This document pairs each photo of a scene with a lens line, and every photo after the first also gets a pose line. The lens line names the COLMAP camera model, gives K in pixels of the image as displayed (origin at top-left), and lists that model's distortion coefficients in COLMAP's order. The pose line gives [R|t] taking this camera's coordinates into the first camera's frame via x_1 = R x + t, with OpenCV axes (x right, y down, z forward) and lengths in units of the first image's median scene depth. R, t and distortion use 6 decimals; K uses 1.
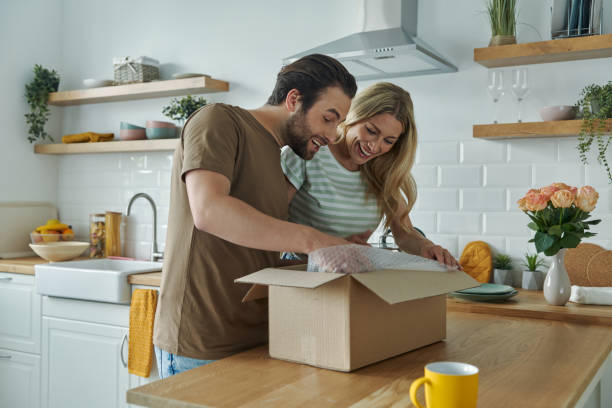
lens RADIAL K [[680.7, 0, 309.8], [0, 680.7, 203.1], [0, 0, 1]] dist [0.005151, 0.000000]
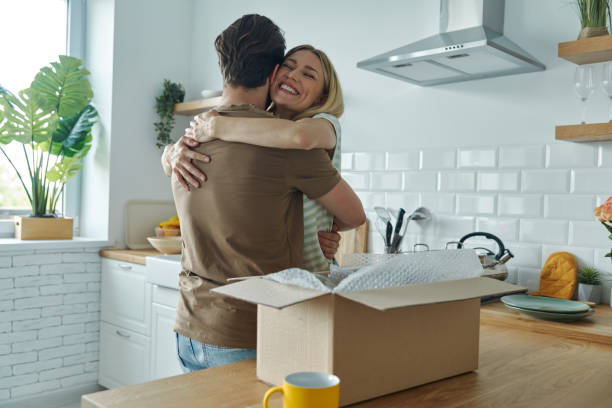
lens RADIAL K [[604.5, 0, 308.7], [0, 604.5, 204.5], [0, 0, 1]] dist [-0.010524, 0.000000]
pose [[0.969305, 0.023746, -0.244712, 0.107184], [-0.025085, 0.999683, -0.002356, 0.001813], [0.244578, 0.008423, 0.969593, 0.116029]]
